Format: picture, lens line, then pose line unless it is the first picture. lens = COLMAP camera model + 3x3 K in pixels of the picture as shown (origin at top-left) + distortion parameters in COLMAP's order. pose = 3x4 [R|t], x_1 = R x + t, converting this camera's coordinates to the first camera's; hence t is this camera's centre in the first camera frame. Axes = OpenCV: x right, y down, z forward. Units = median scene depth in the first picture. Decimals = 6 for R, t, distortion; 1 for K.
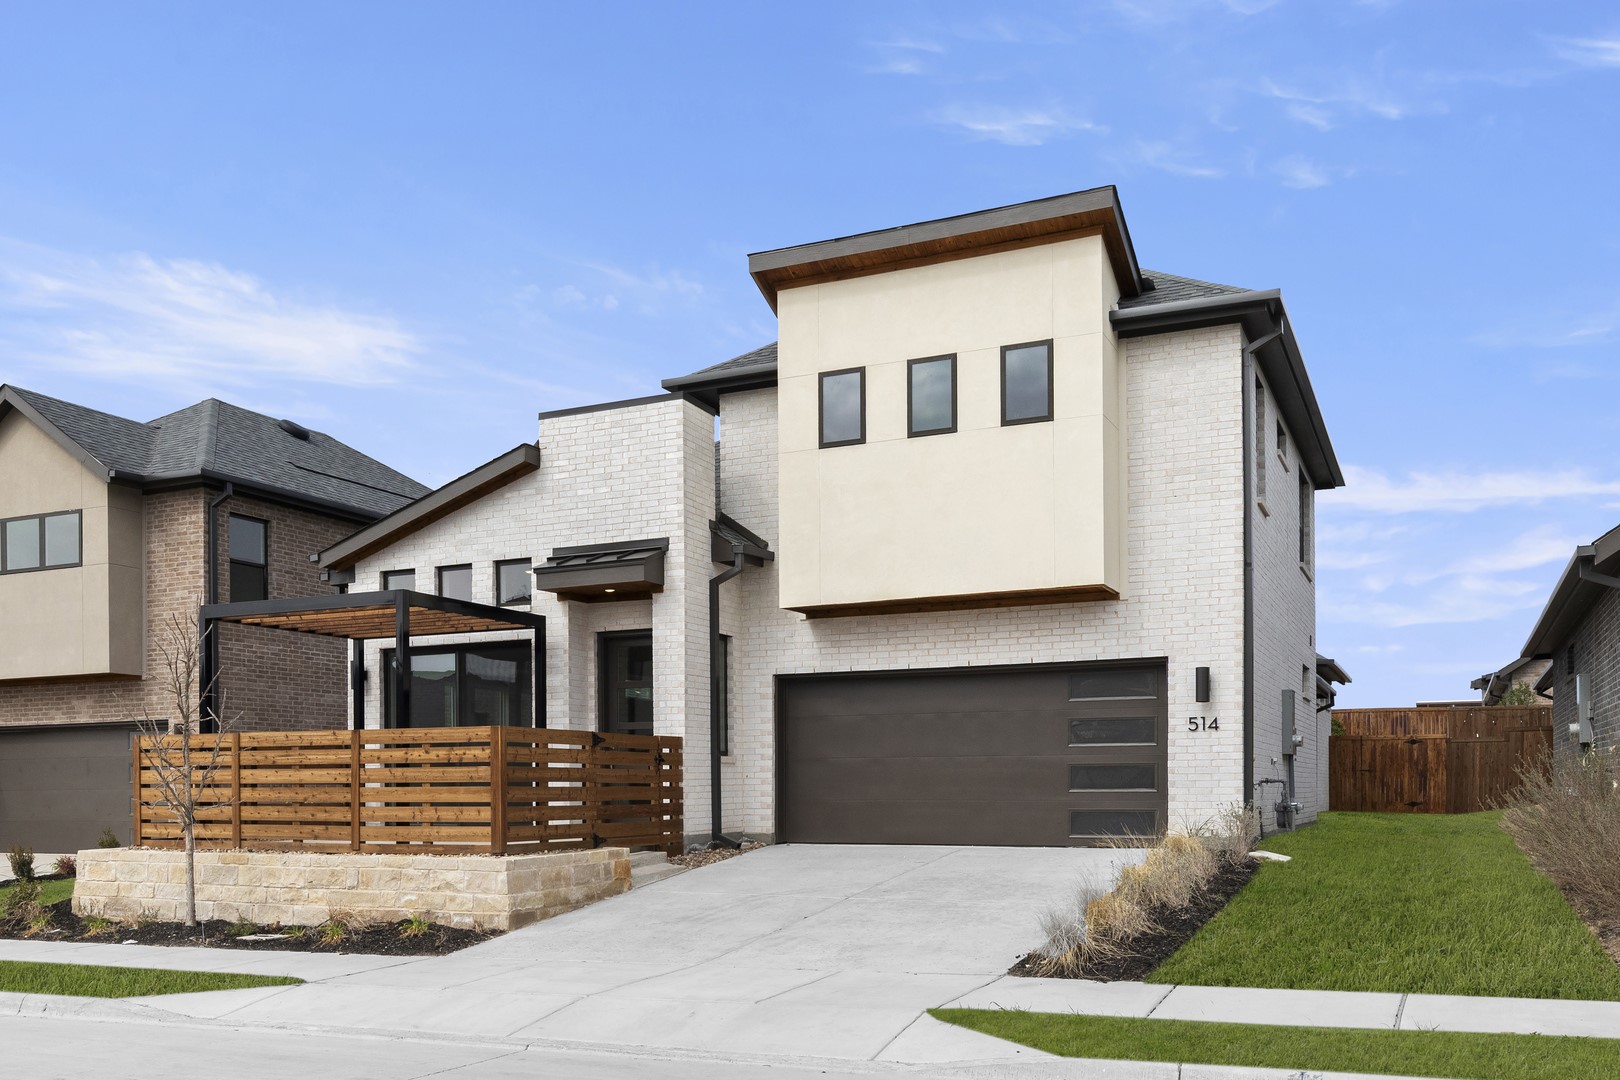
lens RADIAL K [[904.5, 0, 818.6], [0, 904.5, 553.1], [0, 0, 1]] dist [-0.001571, -0.001139]
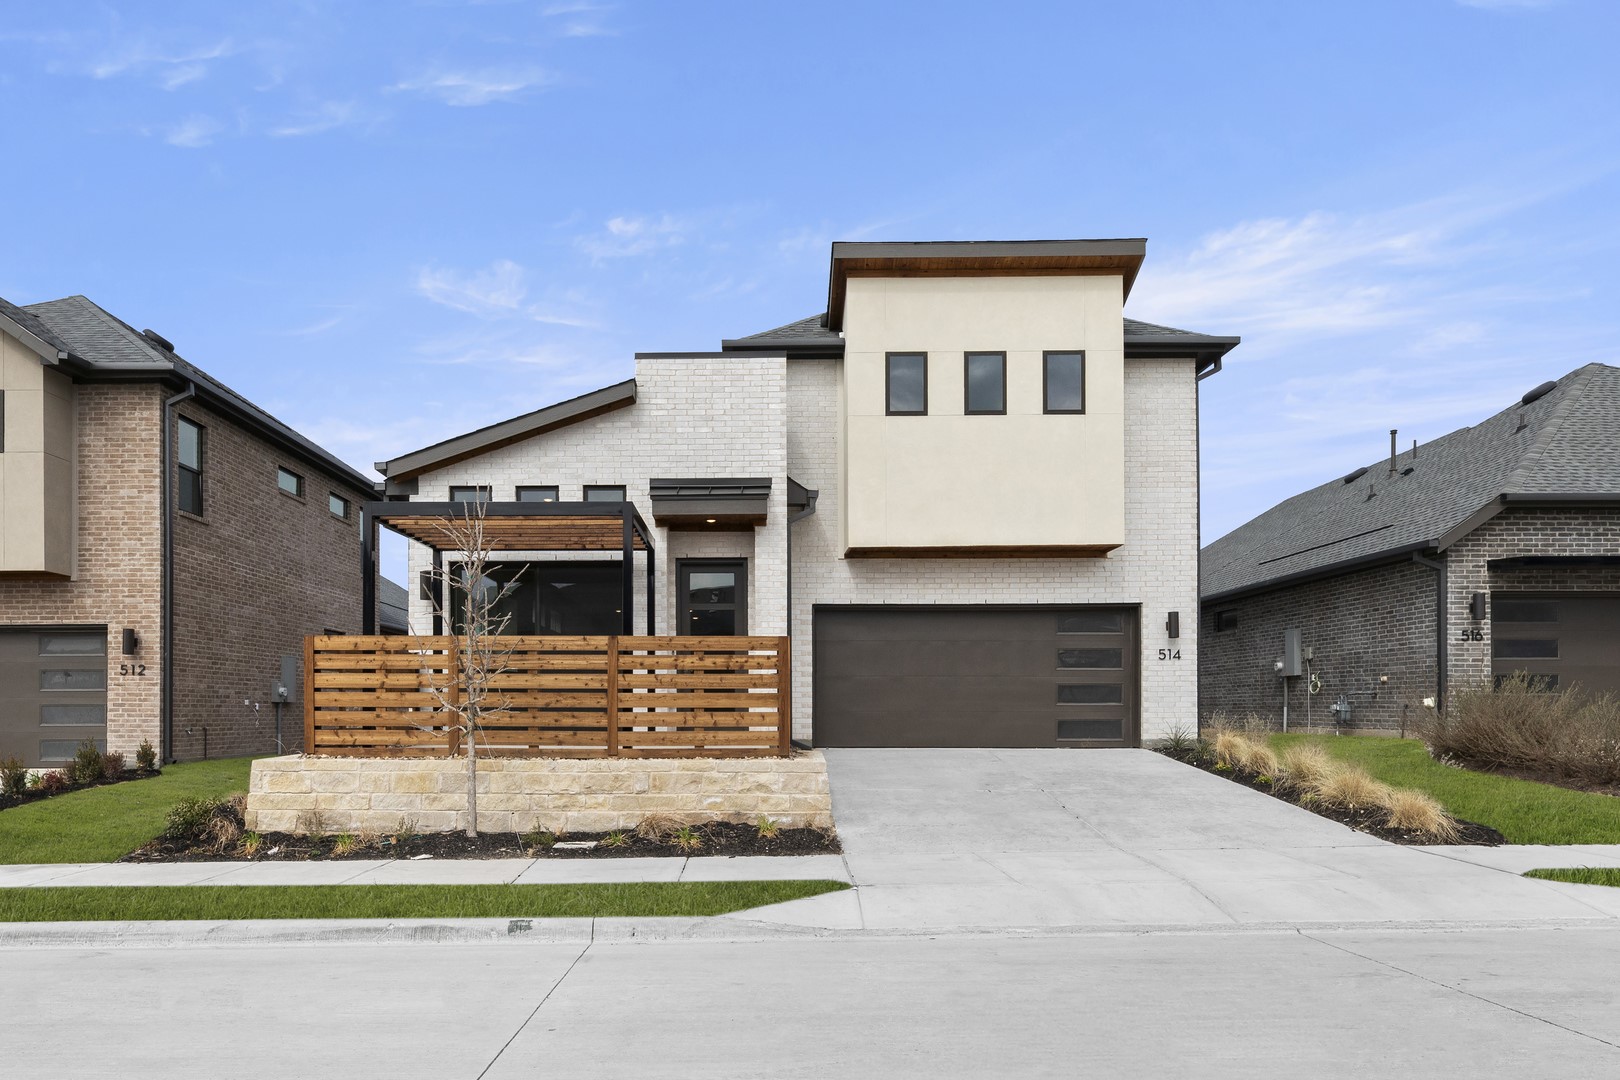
lens RADIAL K [[728.2, 0, 809.1], [0, 728.2, 524.4], [0, 0, 1]] dist [-0.001266, -0.000123]
pose [[0.958771, 0.075186, 0.274052, -0.362721], [-0.077919, 0.996959, -0.000916, 0.037505], [-0.273288, -0.020475, 0.961714, 0.110715]]
